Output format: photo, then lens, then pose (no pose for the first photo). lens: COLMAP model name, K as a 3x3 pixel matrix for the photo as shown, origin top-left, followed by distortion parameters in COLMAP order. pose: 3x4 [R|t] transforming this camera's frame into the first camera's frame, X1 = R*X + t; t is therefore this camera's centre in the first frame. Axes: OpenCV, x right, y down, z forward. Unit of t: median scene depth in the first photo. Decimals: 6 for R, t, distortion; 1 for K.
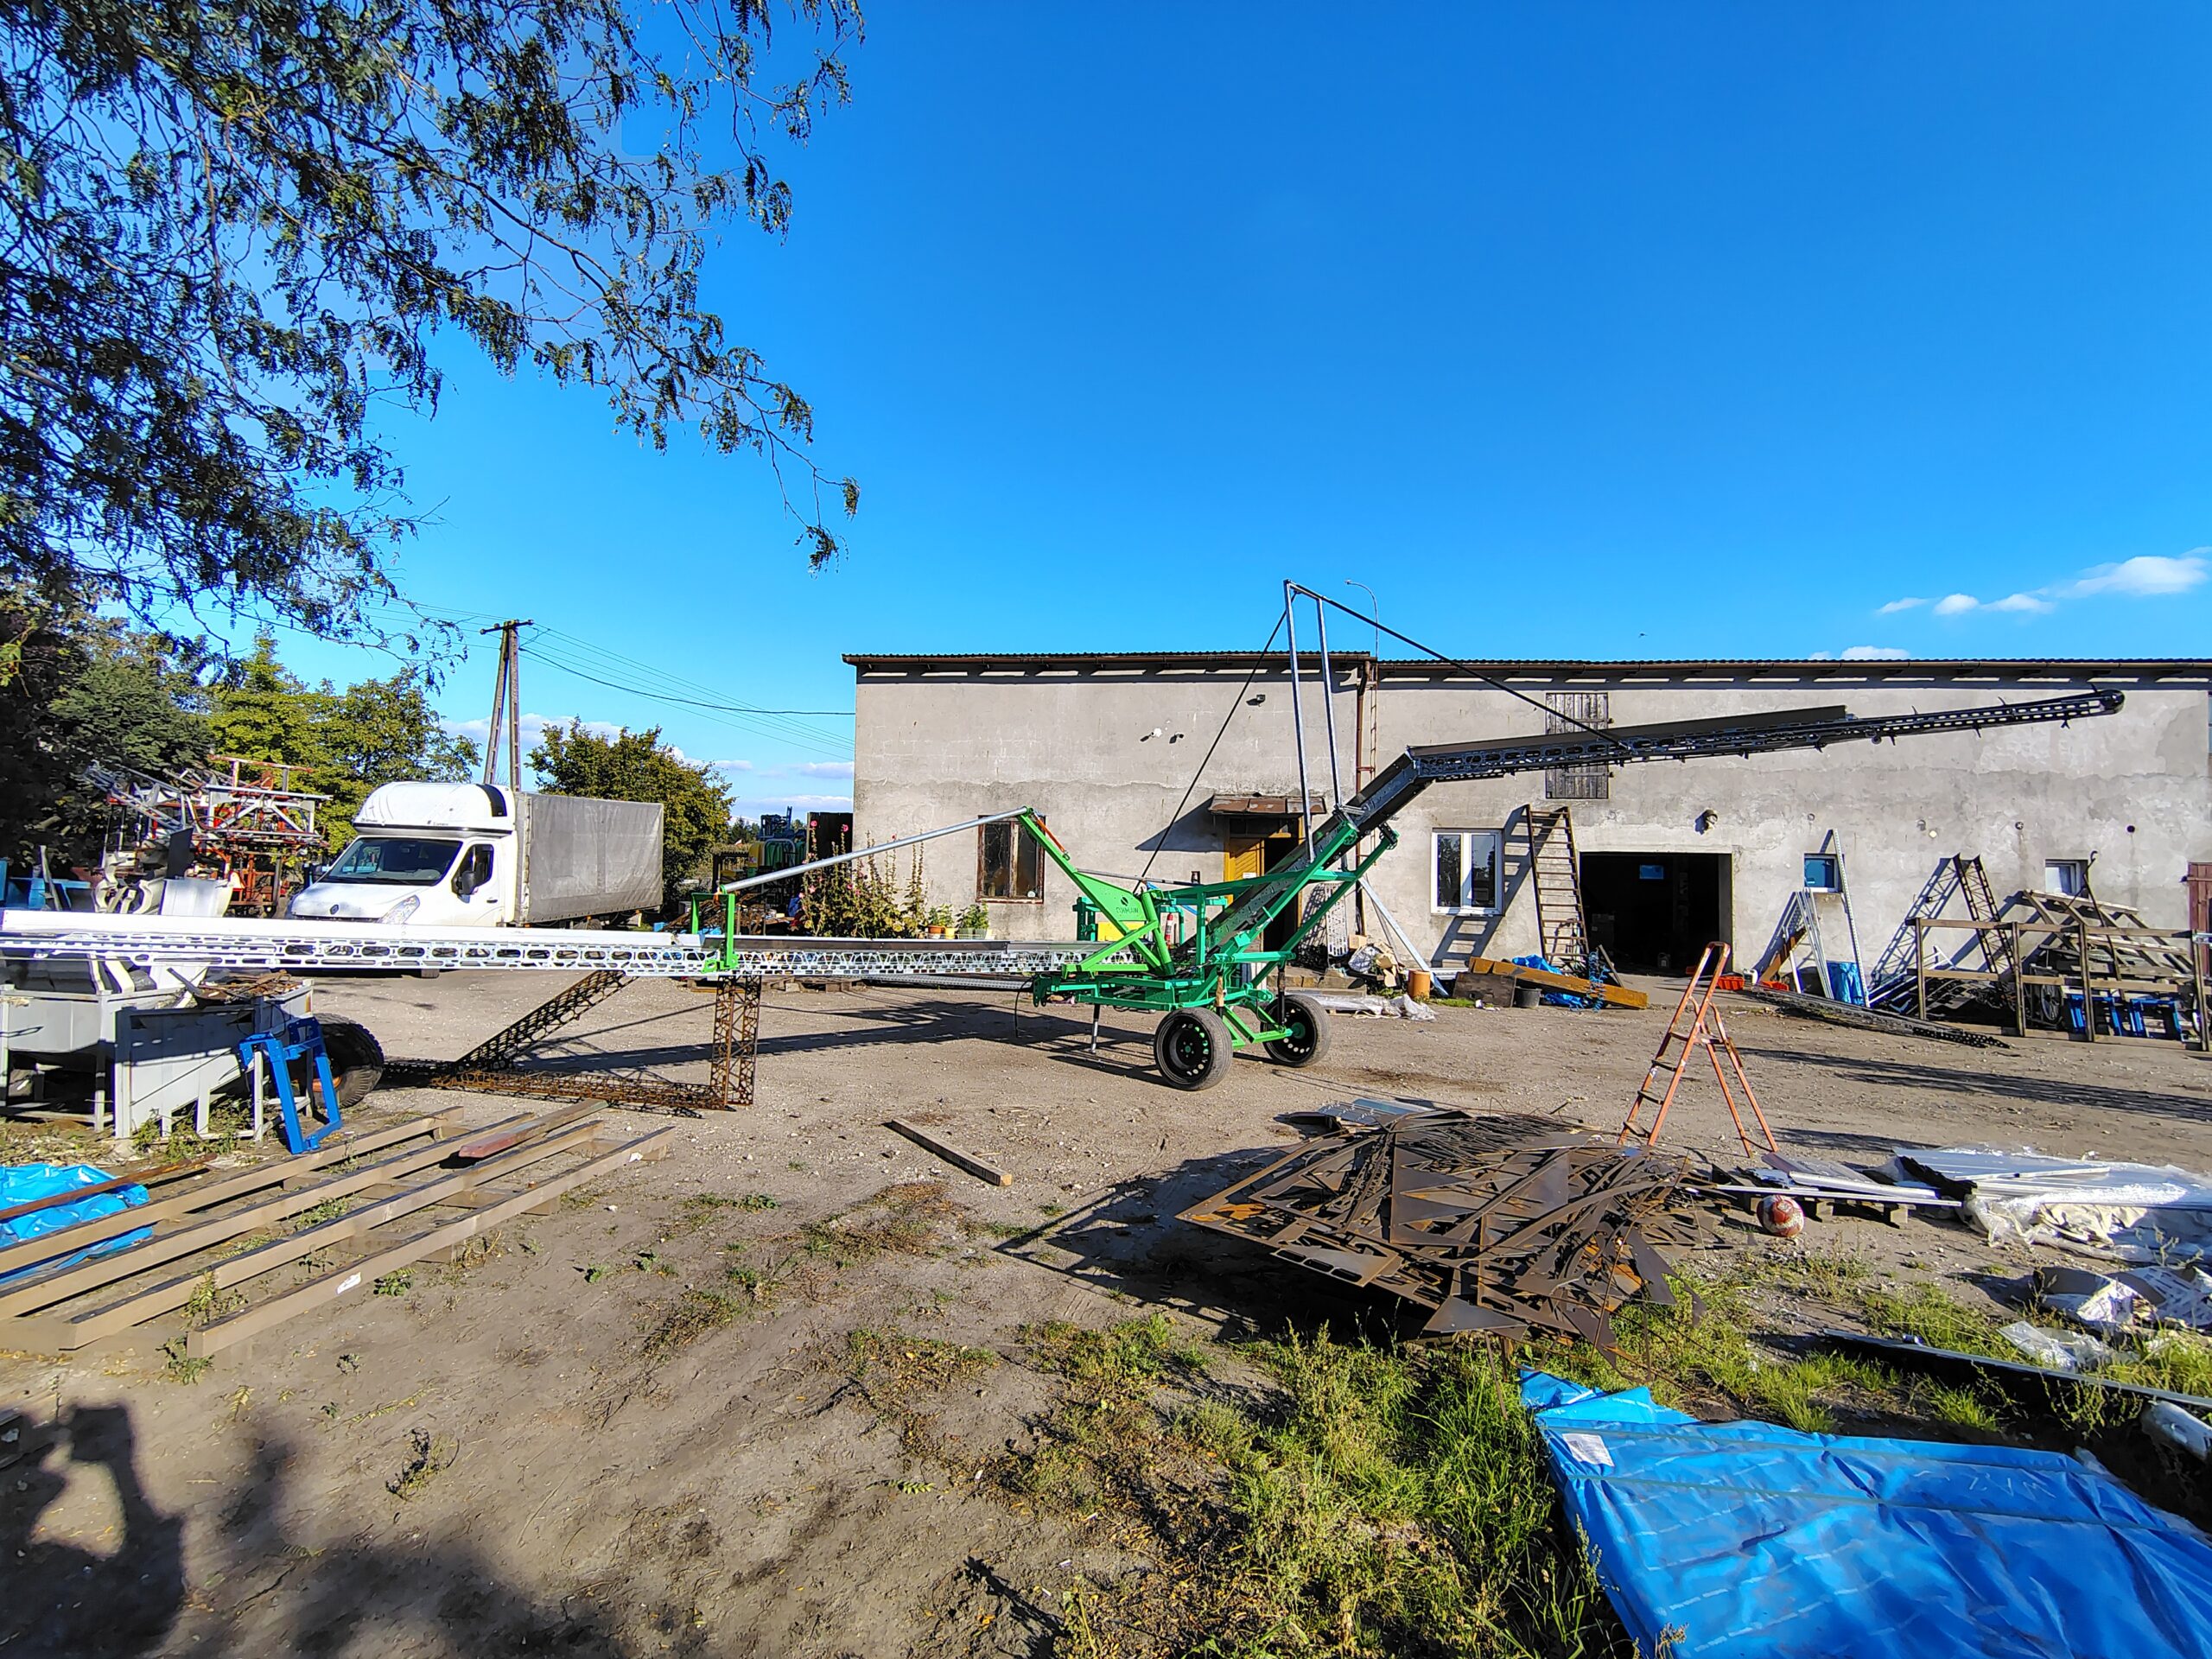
lens RADIAL K [[1039.2, 0, 1106.0], [0, 1039.2, 829.5], [0, 0, 1]] dist [0.001960, 0.000652]
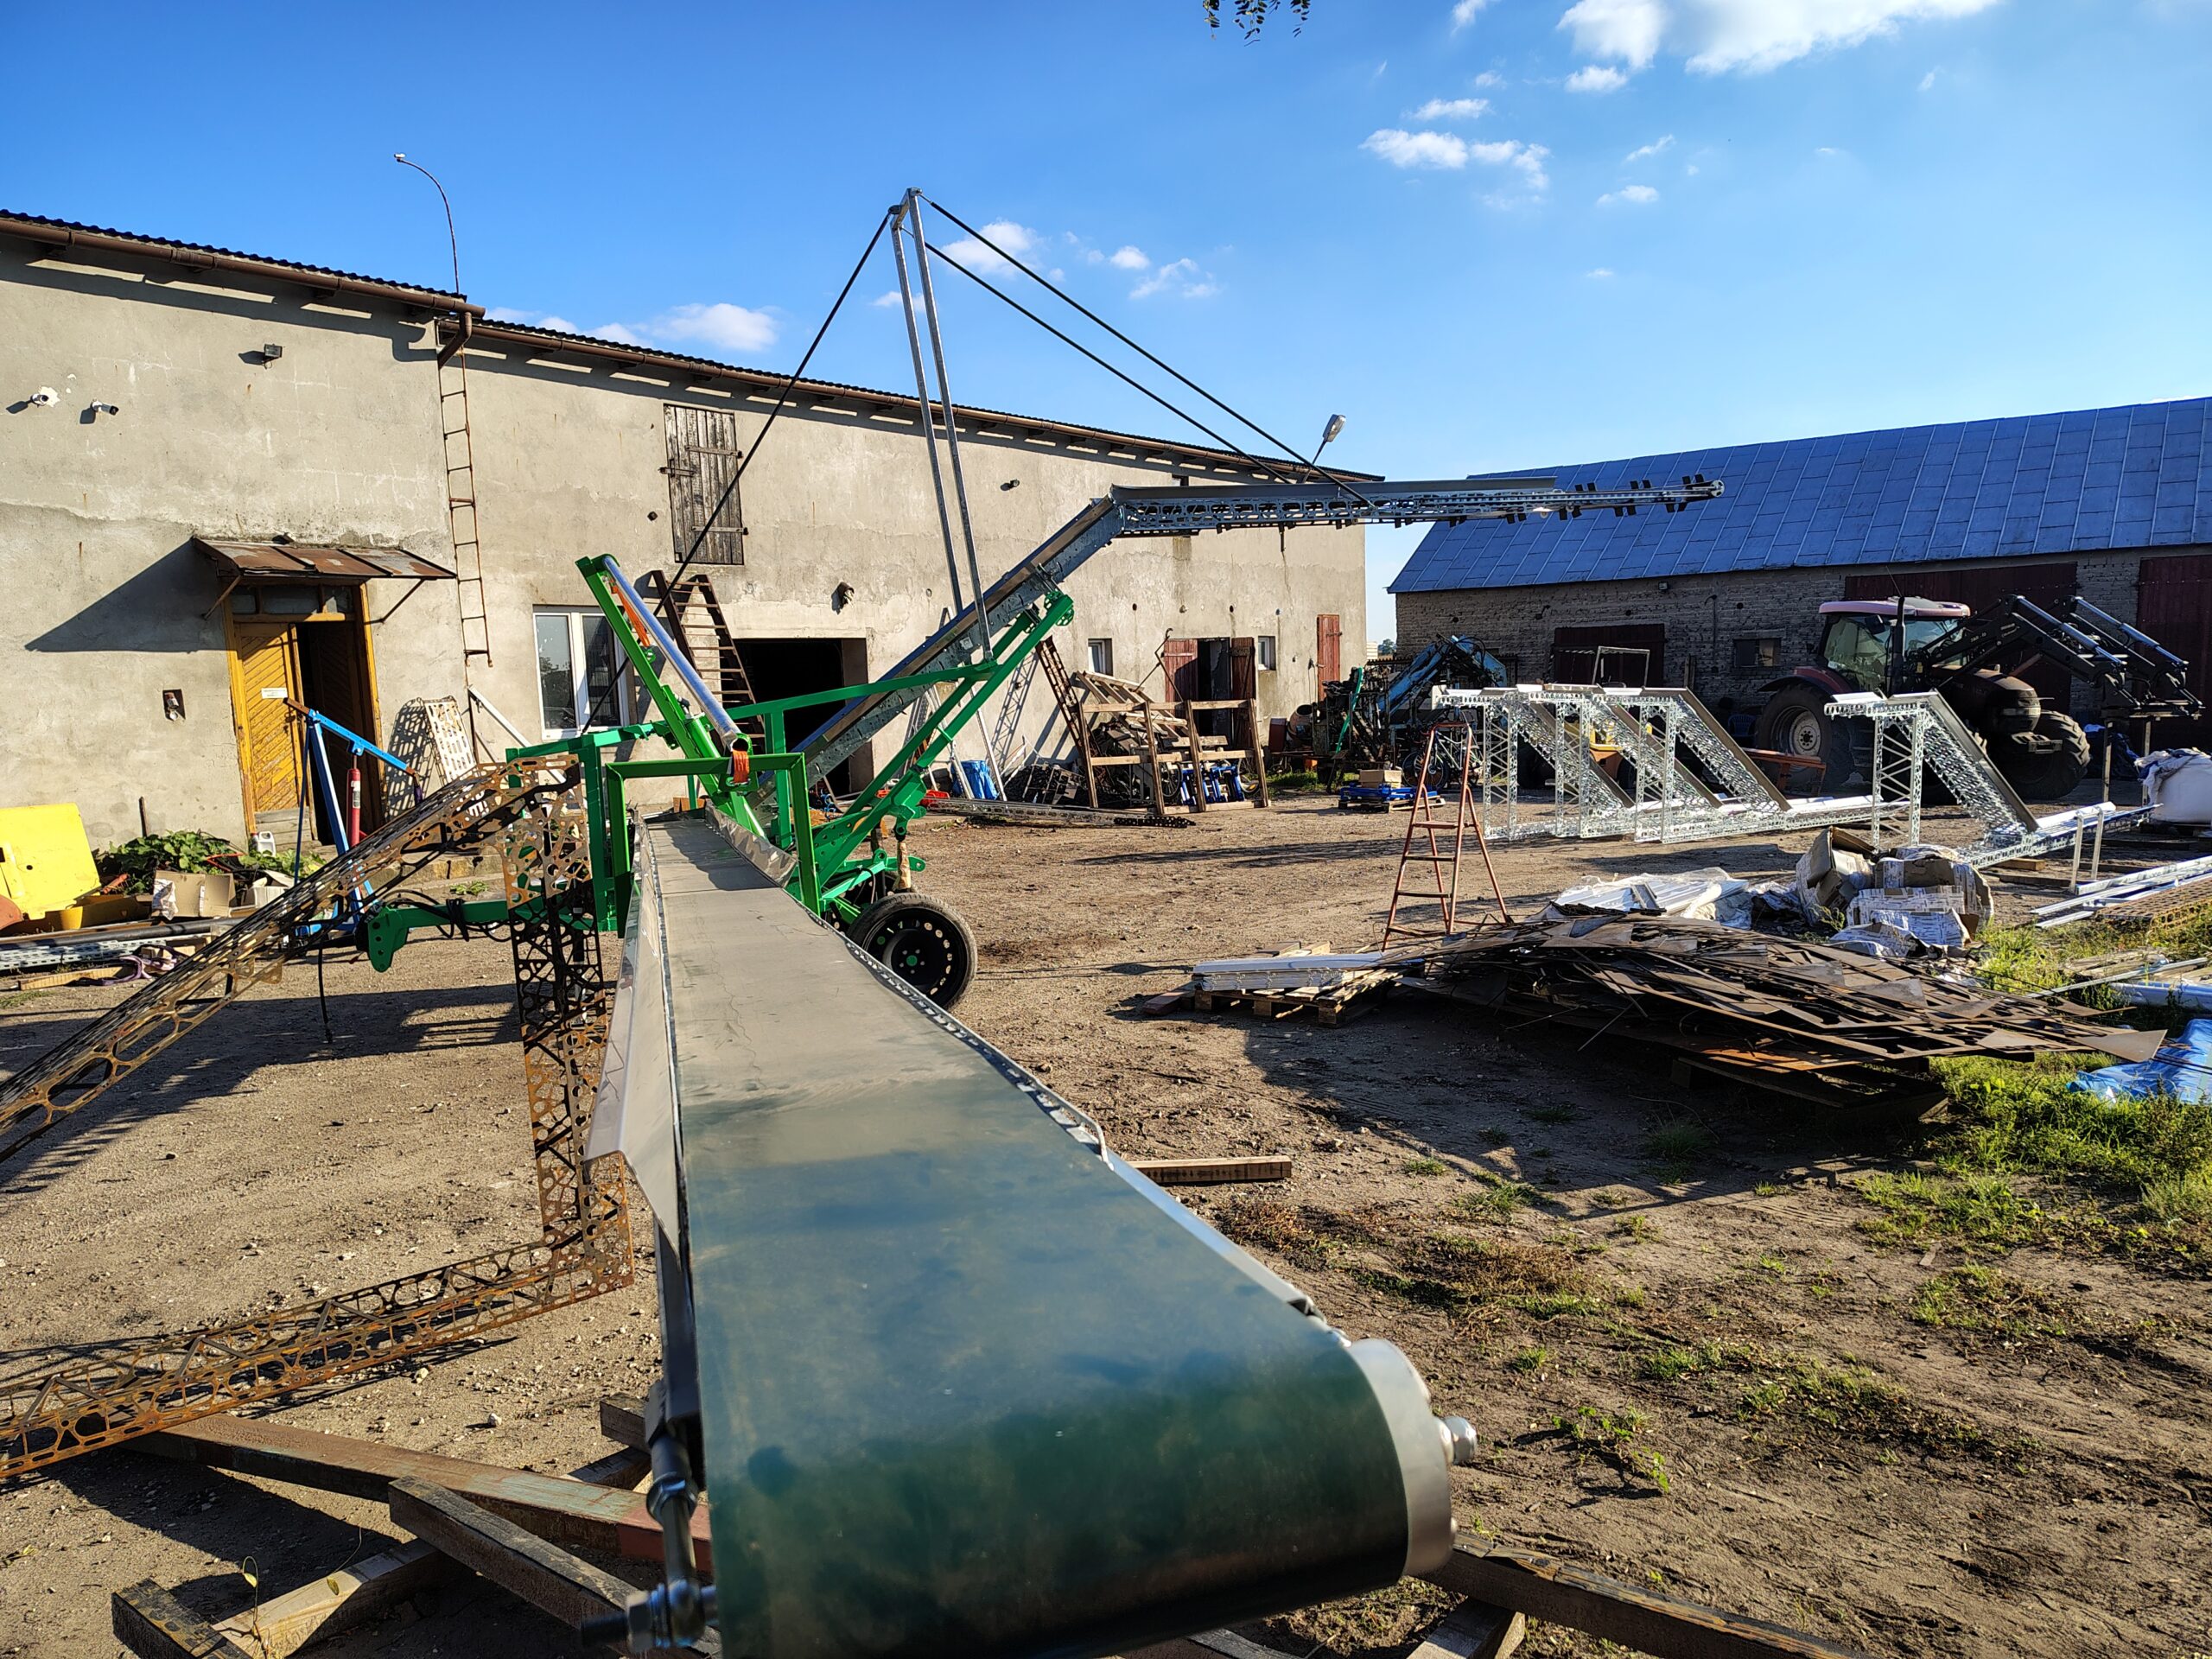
lens RADIAL K [[1515.2, 0, 1084.0], [0, 1515.2, 876.0], [0, 0, 1]] dist [0.021019, -0.001587]
pose [[0.531186, -0.147486, 0.834320, -0.326401], [0.002857, 0.985039, 0.172310, 0.002666], [-0.847251, -0.089145, 0.523660, 0.232702]]
